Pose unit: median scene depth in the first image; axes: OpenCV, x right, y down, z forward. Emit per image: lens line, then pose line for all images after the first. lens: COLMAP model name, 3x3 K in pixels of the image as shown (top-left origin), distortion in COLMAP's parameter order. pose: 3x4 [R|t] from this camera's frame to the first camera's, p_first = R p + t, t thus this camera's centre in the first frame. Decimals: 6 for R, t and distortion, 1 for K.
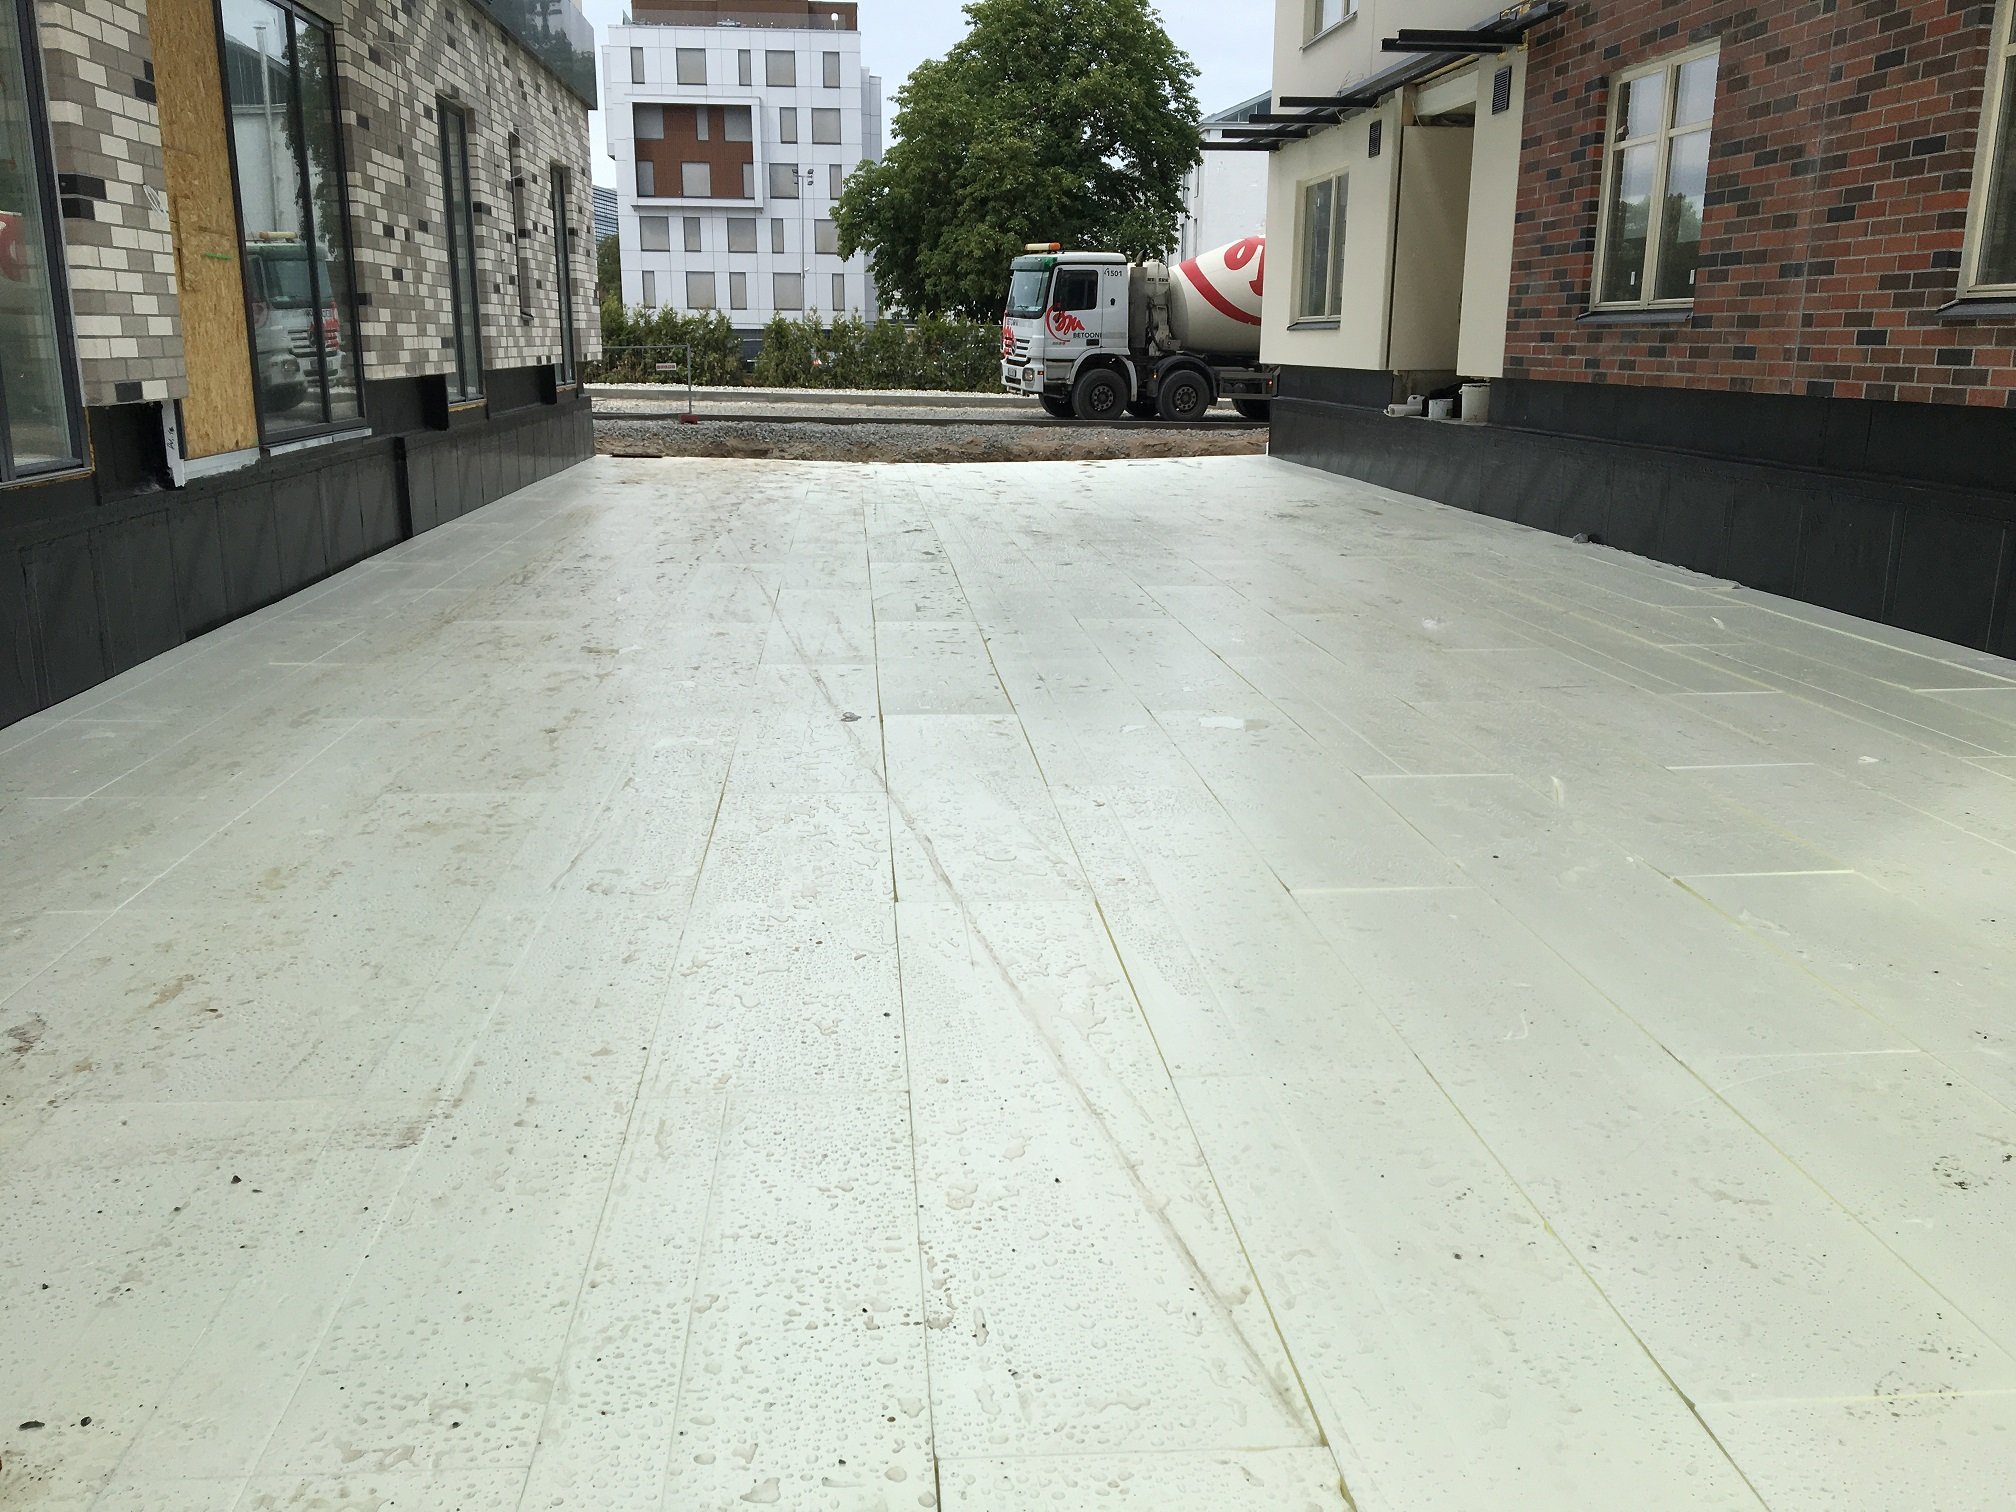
lens RADIAL K [[1683.2, 0, 1008.0], [0, 1683.2, 756.0], [0, 0, 1]] dist [0.044590, -0.057855]
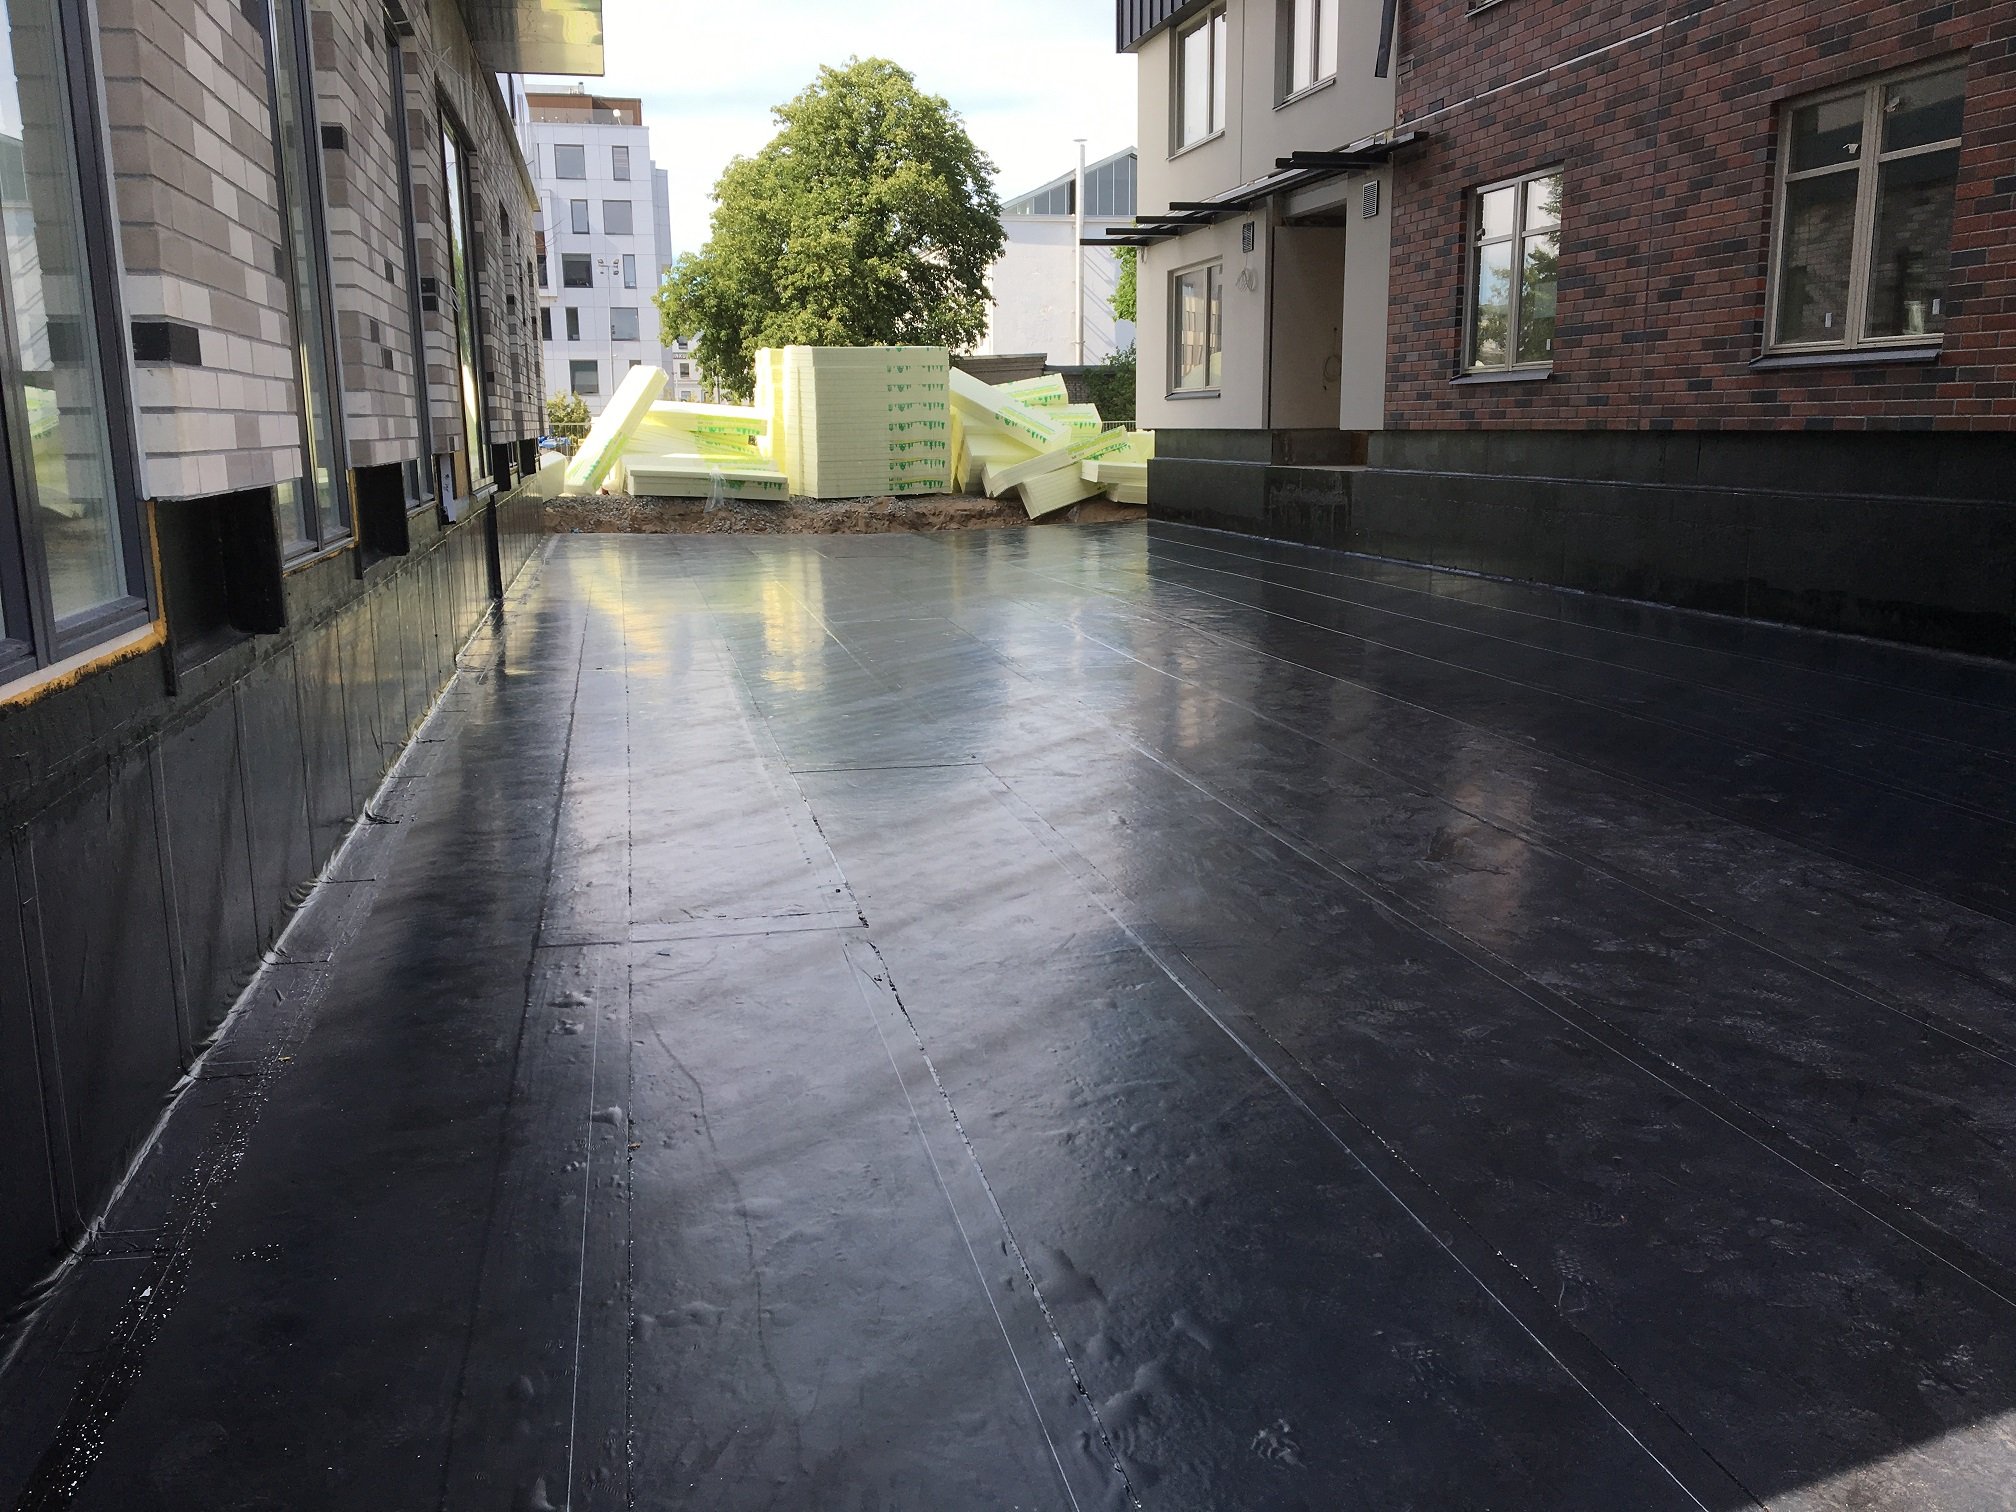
lens RADIAL K [[1668.1, 0, 1008.0], [0, 1668.1, 756.0], [0, 0, 1]] dist [0.082560, -0.132650]
pose [[0.990889, -0.043164, 0.127573, -0.147681], [0.048923, 0.997904, -0.042356, 0.052099], [-0.125477, 0.048211, 0.990924, -0.166463]]
